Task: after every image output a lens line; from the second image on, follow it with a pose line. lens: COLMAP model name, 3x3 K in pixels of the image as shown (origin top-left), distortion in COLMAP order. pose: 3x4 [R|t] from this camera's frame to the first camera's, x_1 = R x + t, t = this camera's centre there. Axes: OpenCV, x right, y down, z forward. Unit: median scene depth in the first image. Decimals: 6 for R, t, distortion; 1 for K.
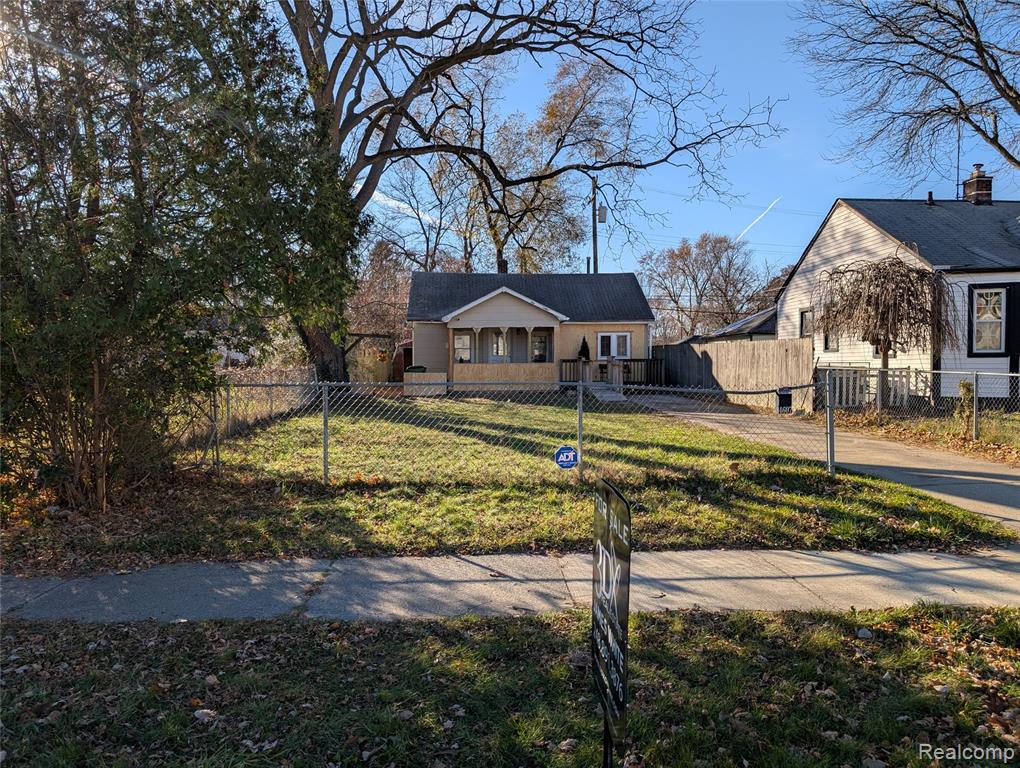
lens RADIAL K [[737.4, 0, 510.0], [0, 737.4, 384.0], [0, 0, 1]] dist [-0.001875, 0.001637]
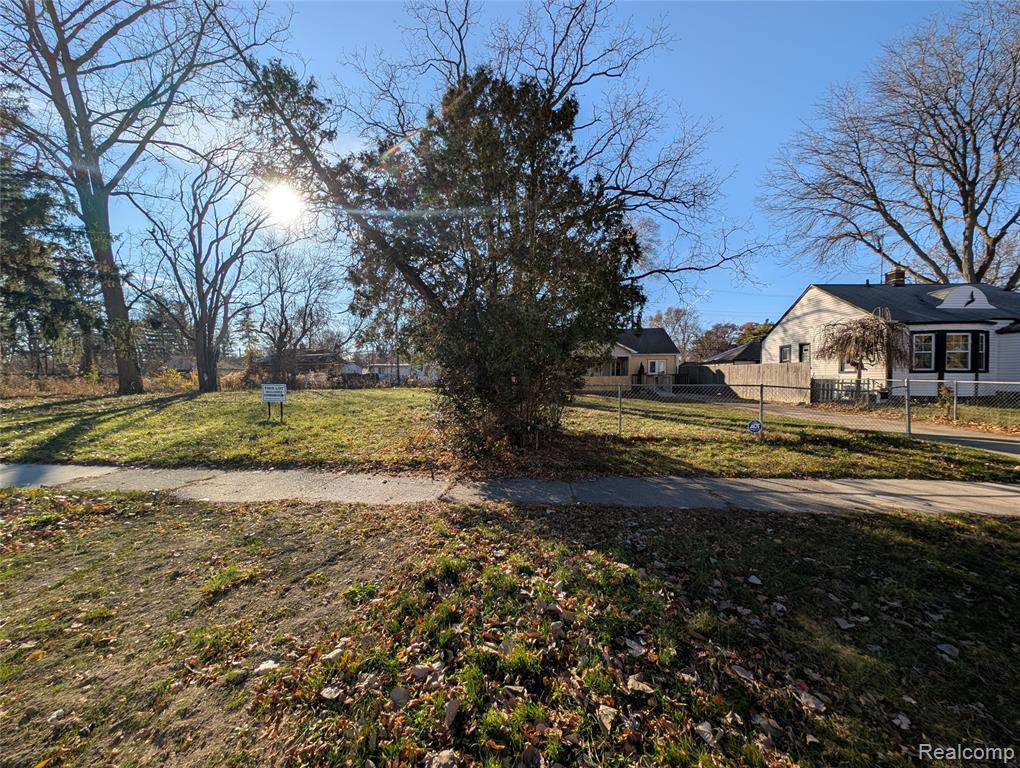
lens RADIAL K [[383.5, 0, 513.5], [0, 383.5, 385.4], [0, 0, 1]] dist [-0.000801, -0.000055]
pose [[0.994872, 0.005428, -0.100994, -0.134486], [-0.005951, 0.999970, -0.004875, 0.002282], [0.100965, 0.005451, 0.994875, -0.002162]]
